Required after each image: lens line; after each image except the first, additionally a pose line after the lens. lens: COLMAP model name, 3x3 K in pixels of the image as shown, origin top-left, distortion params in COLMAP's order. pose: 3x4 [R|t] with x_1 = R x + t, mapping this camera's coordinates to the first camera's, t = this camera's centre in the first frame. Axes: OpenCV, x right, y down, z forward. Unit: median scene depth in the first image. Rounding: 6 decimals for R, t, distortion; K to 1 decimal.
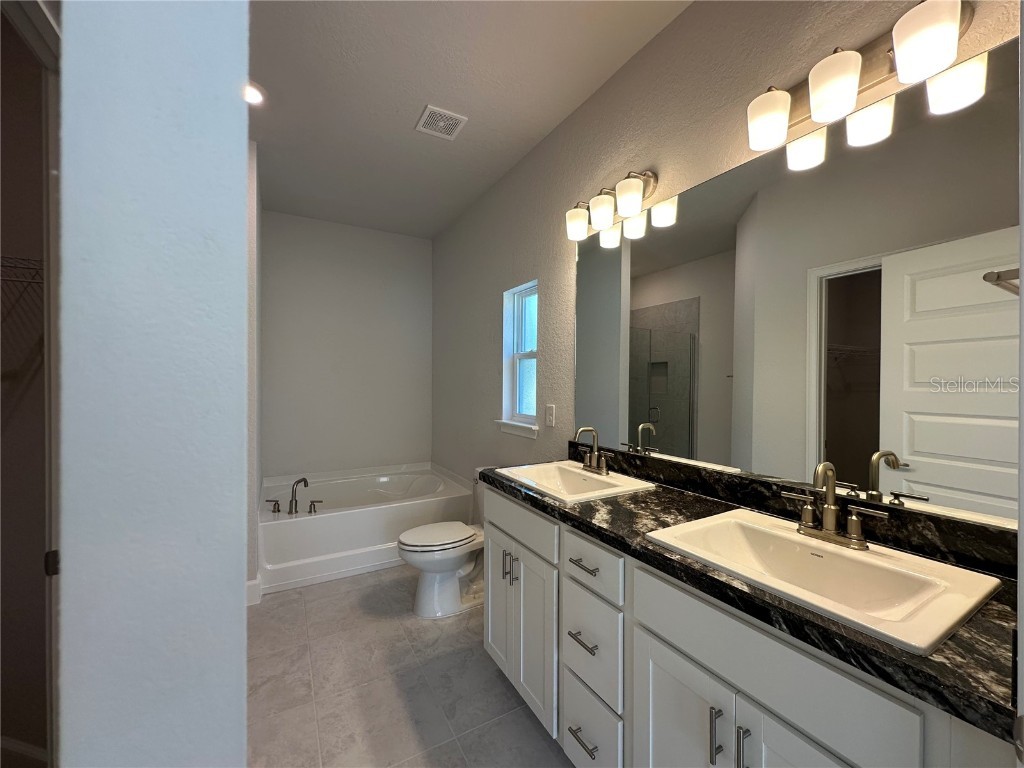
lens RADIAL K [[408.4, 0, 512.9], [0, 408.4, 382.8], [0, 0, 1]] dist [-0.002564, 0.000597]
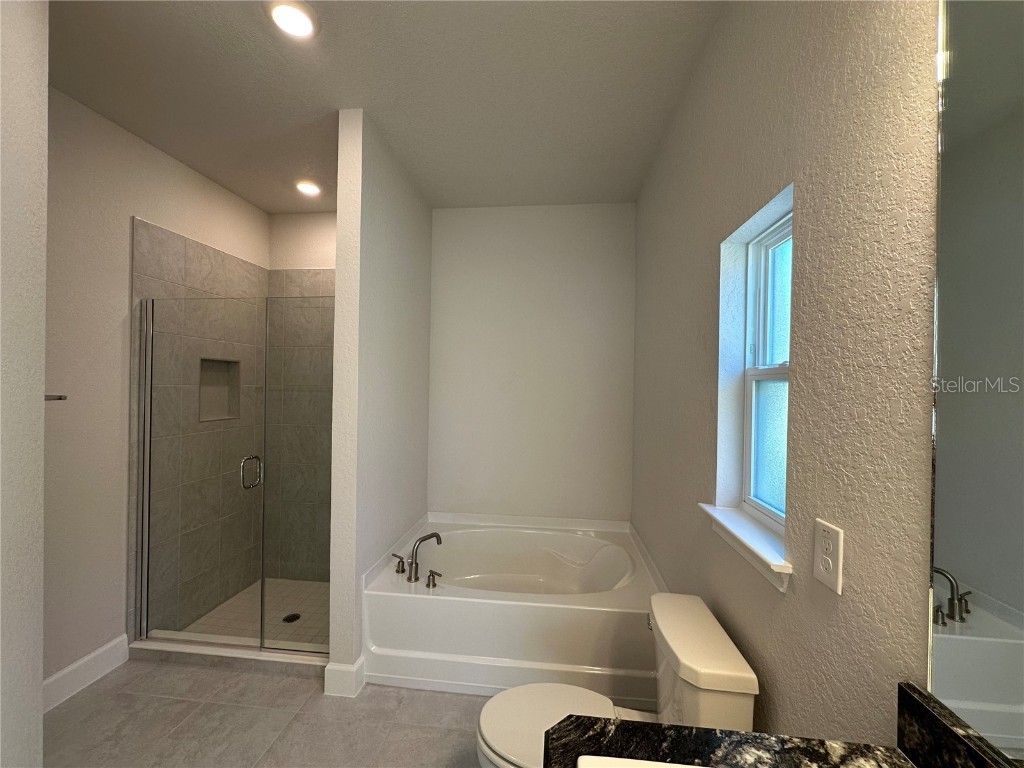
lens RADIAL K [[399.7, 0, 512.0], [0, 399.7, 384.0], [0, 0, 1]] dist [0.006459, -0.000194]
pose [[0.796940, 0.001397, -0.604057, 0.072650], [-0.009452, 0.999904, -0.010159, -0.049167], [0.603985, 0.013806, 0.796876, 0.496452]]
